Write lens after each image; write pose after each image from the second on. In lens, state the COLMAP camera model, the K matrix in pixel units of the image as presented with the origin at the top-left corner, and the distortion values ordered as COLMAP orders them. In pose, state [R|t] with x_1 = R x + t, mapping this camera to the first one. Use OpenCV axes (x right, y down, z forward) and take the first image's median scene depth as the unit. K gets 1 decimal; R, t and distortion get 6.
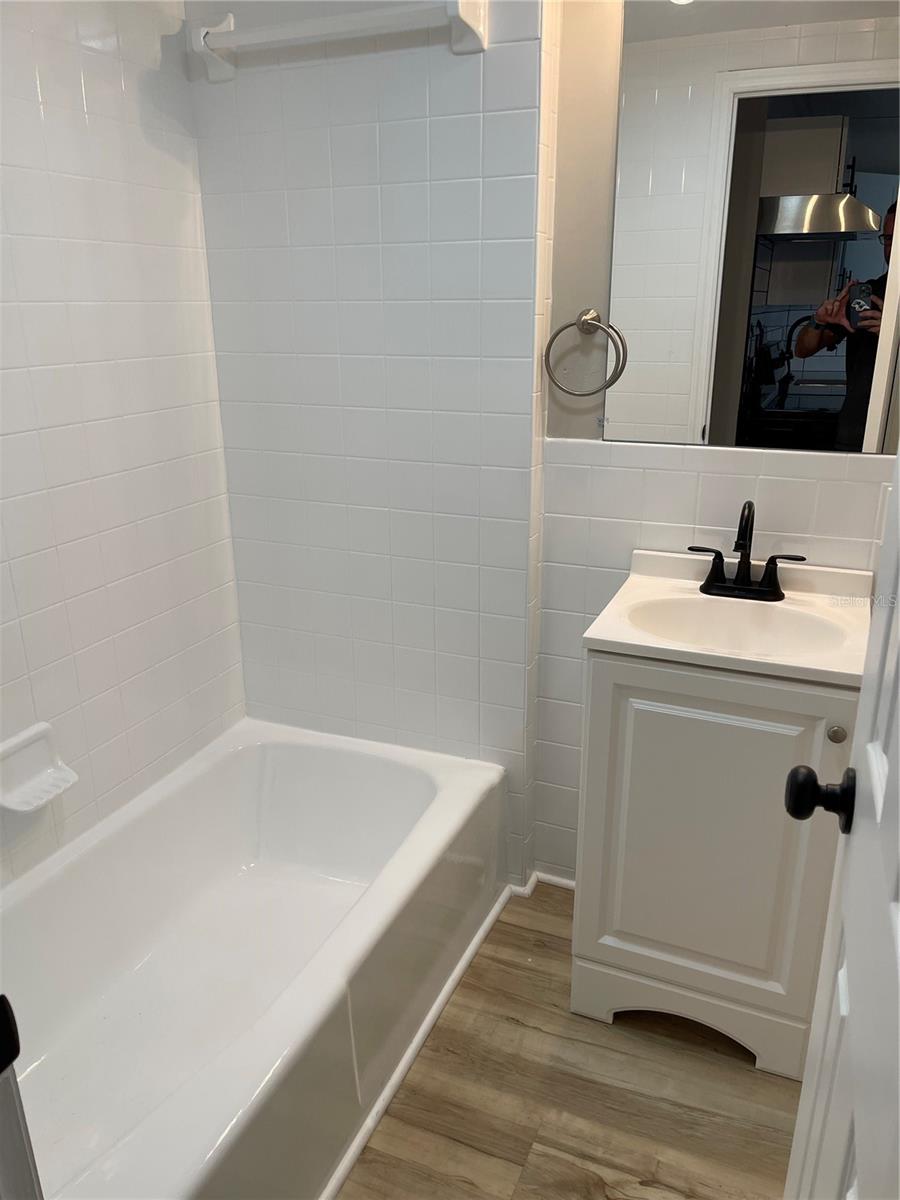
lens RADIAL K [[904.3, 0, 450.8], [0, 904.3, 600.3], [0, 0, 1]] dist [0.026375, -0.022039]
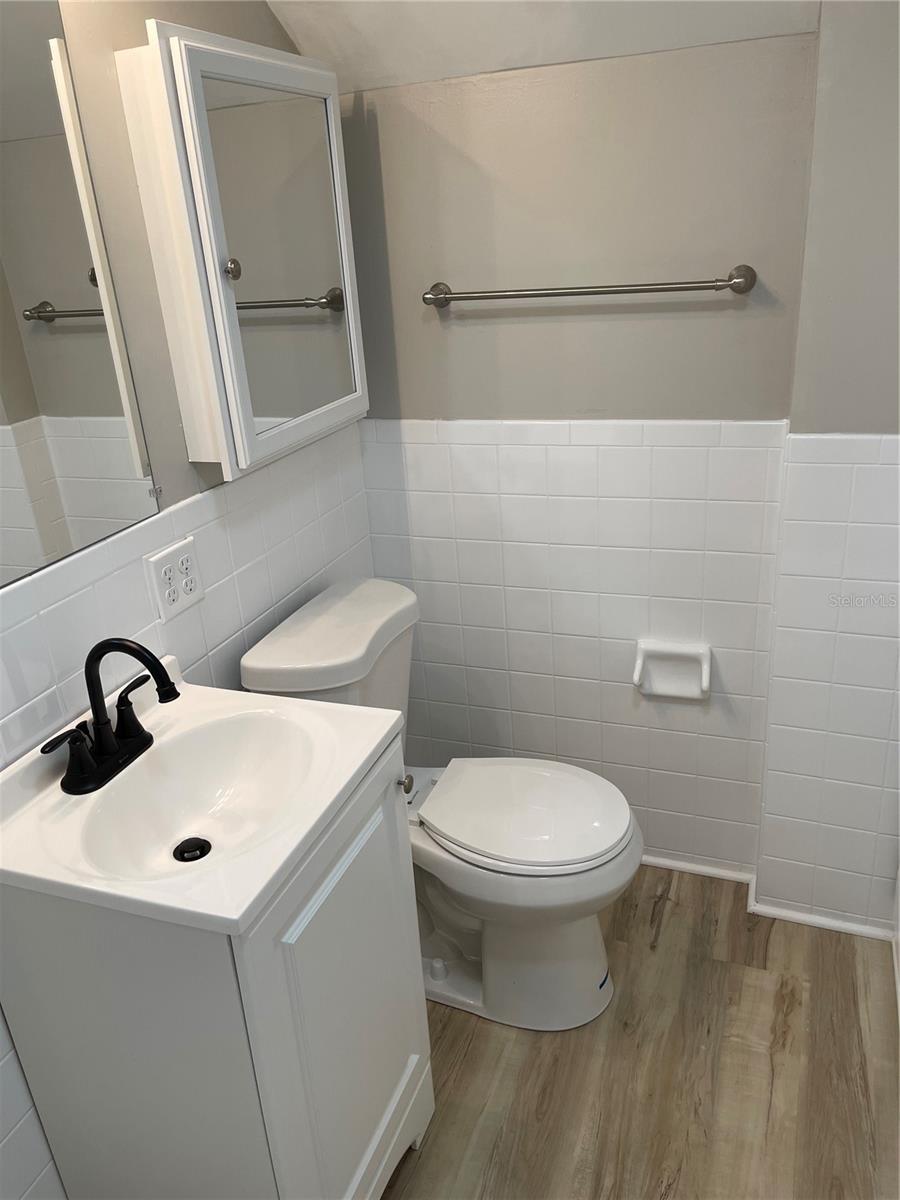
lens RADIAL K [[904.3, 0, 452.2], [0, 904.3, 602.8], [0, 0, 1]] dist [0.026375, -0.022039]
pose [[-0.032809, -0.370654, 0.928191, -0.316303], [0.380319, 0.854197, 0.354549, -0.273774], [-0.924273, 0.364641, 0.112941, 0.644353]]
